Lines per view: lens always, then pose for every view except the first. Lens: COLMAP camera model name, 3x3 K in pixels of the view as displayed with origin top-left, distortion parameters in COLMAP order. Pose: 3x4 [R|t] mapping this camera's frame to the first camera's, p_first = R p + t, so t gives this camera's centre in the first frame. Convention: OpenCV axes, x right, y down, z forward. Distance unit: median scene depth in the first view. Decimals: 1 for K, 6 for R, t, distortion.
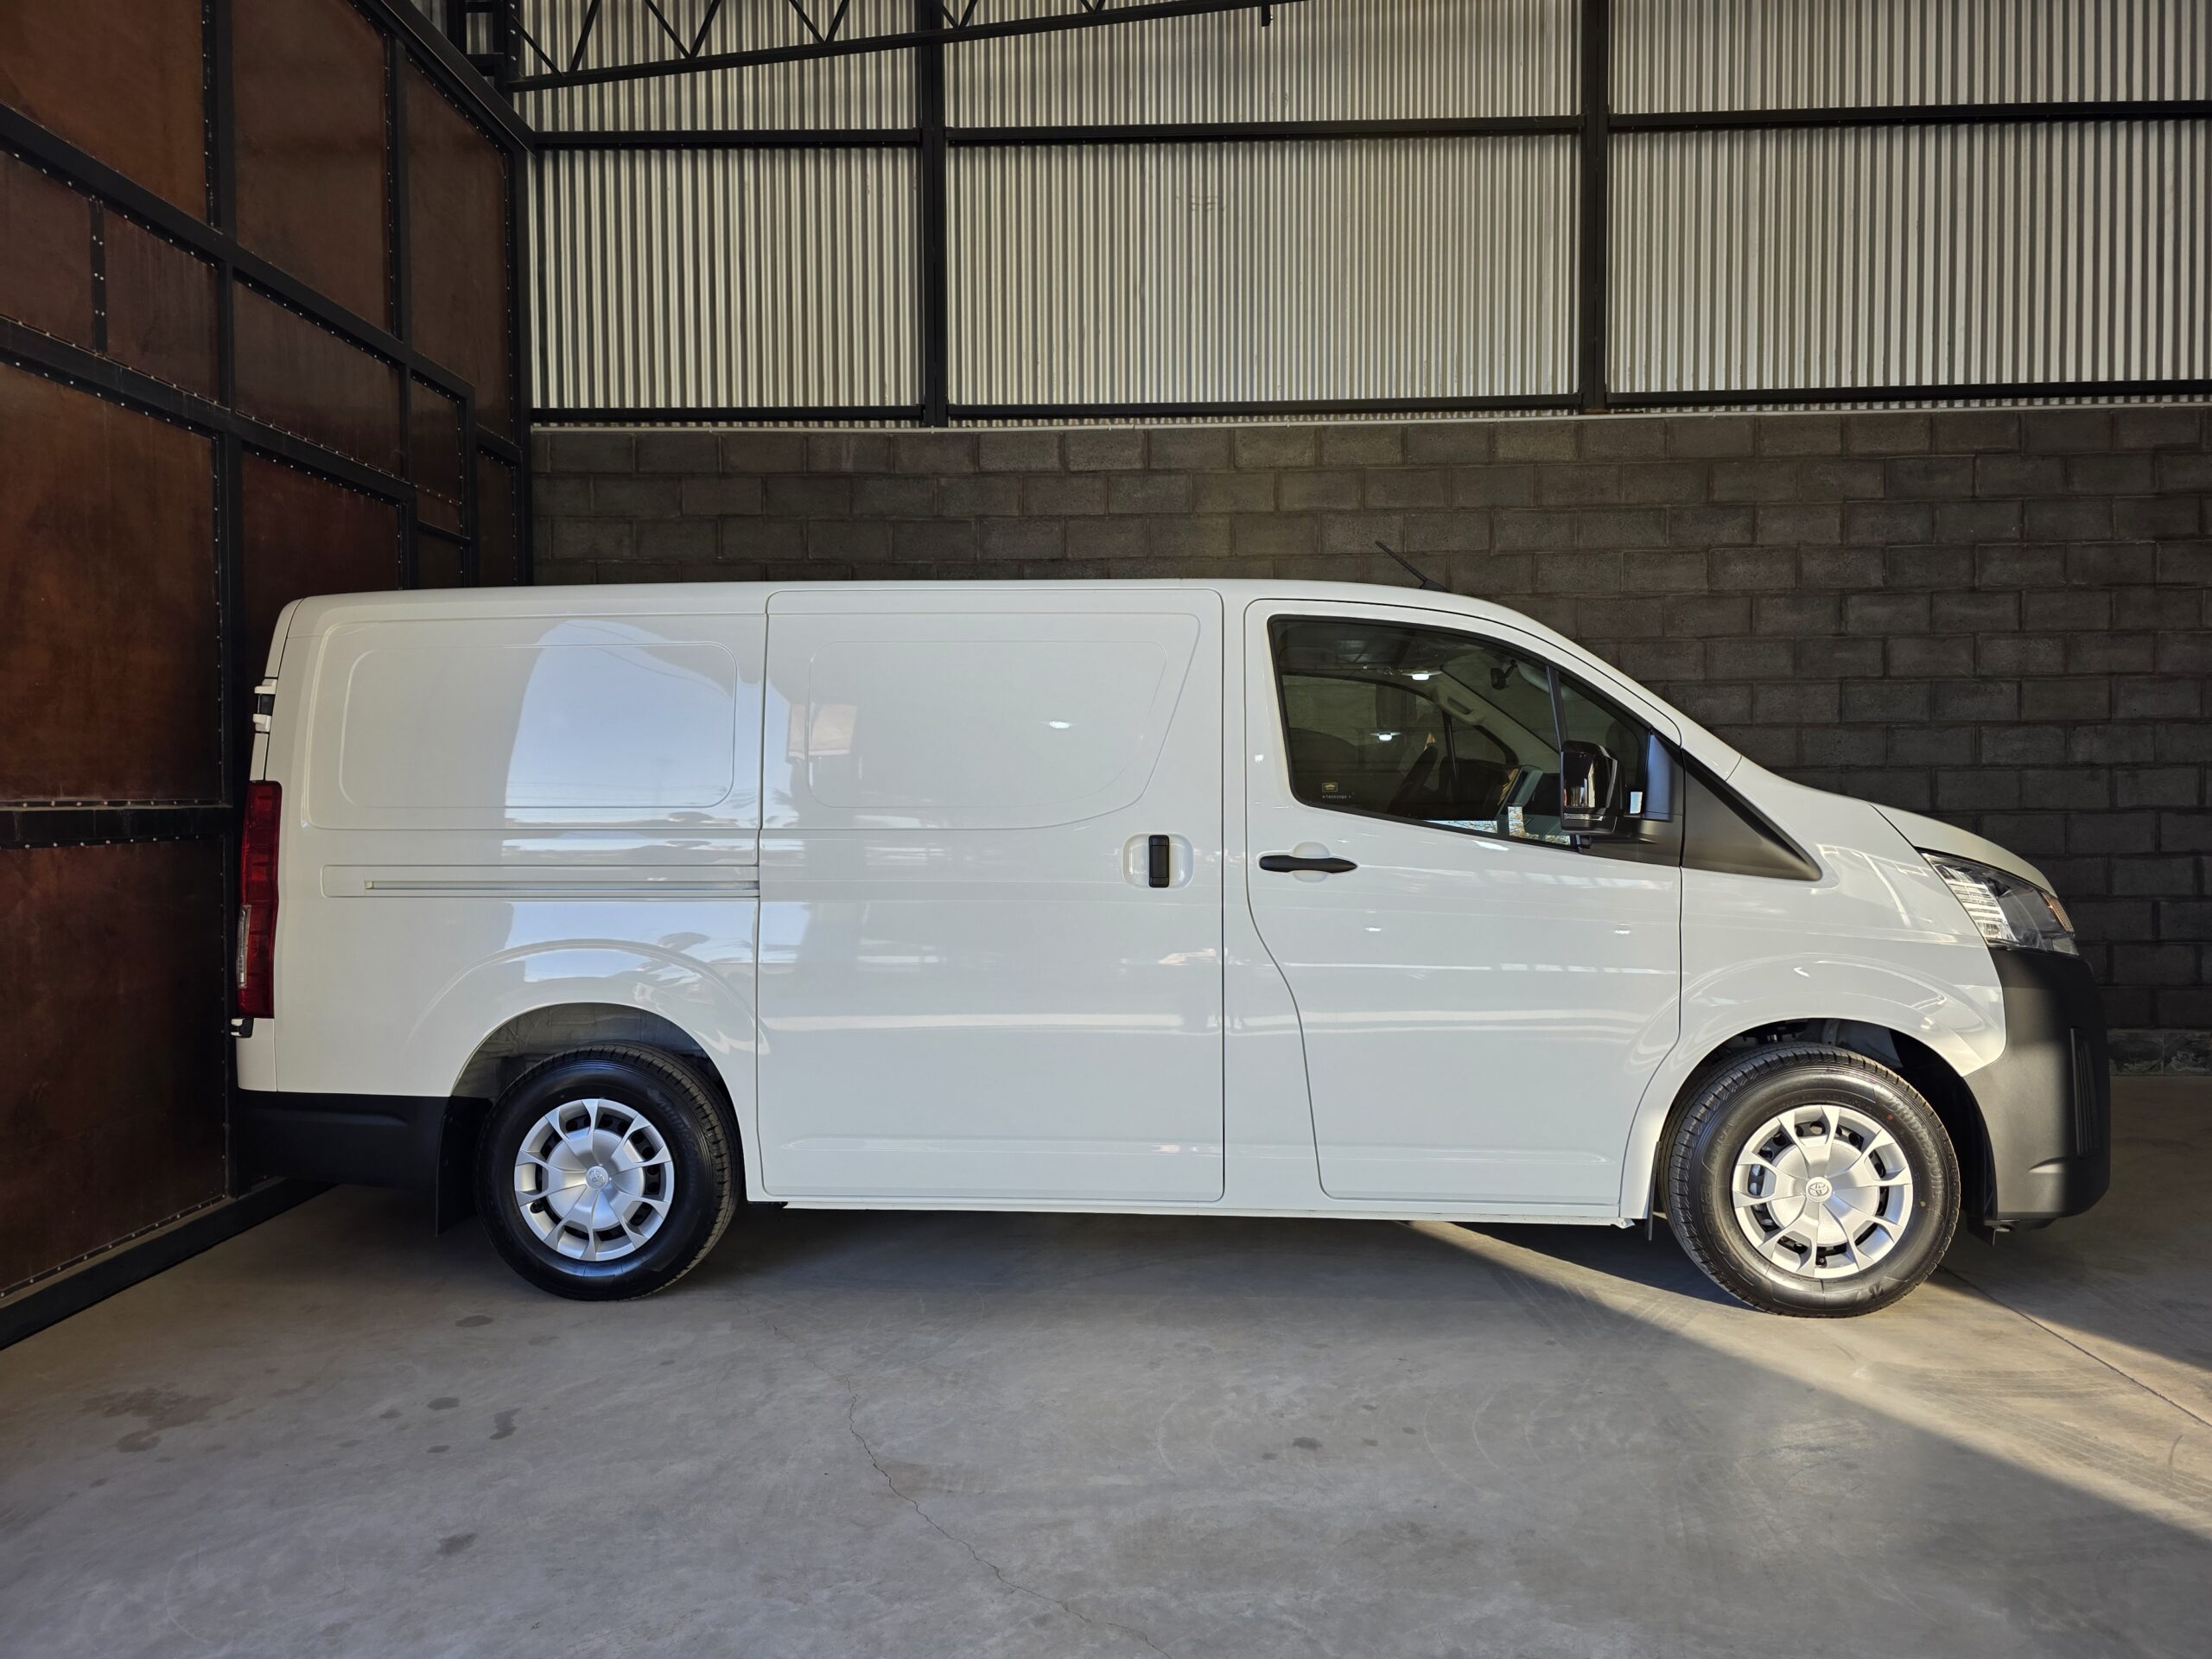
lens RADIAL K [[1490.1, 0, 1096.9], [0, 1490.1, 832.9], [0, 0, 1]] dist [0.060242, -0.052787]
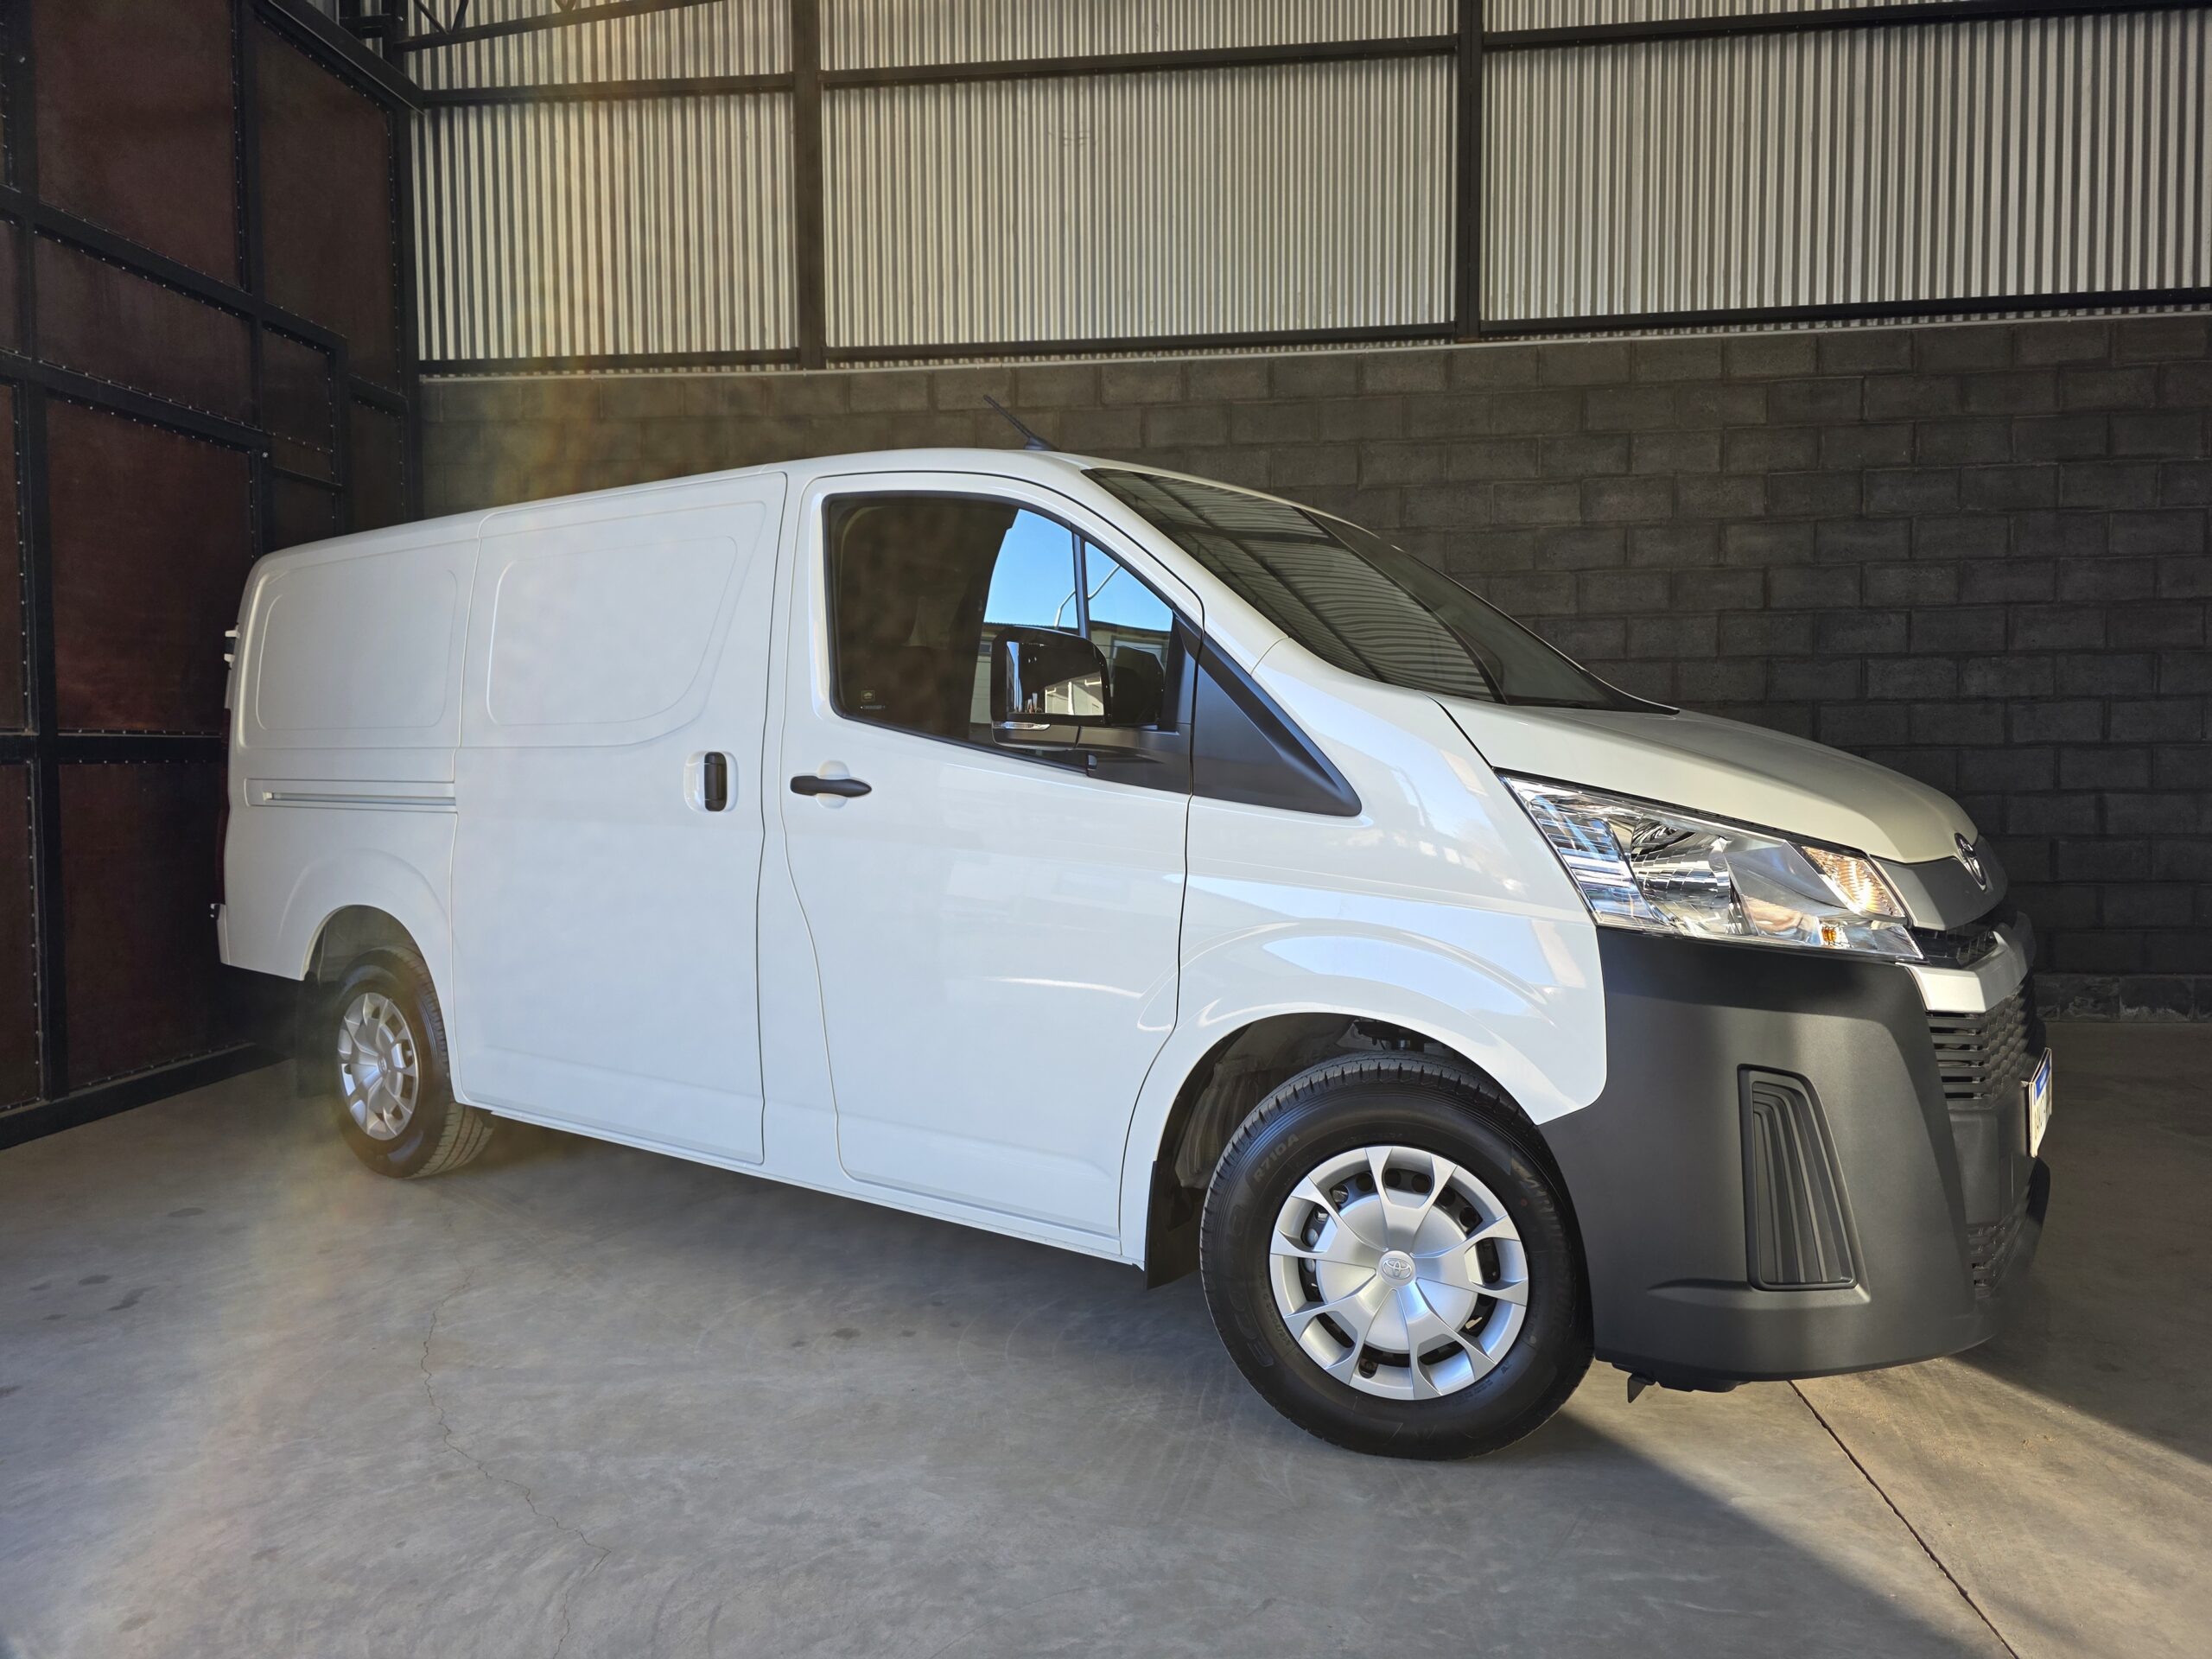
lens RADIAL K [[1489.0, 0, 1106.0], [0, 1489.0, 829.5], [0, 0, 1]] dist [0.052968, -0.045791]
pose [[0.996755, 0.002828, -0.080439, 0.177334], [-0.000939, 0.999723, 0.023517, 0.016052], [0.080484, -0.023365, 0.996482, -0.000548]]
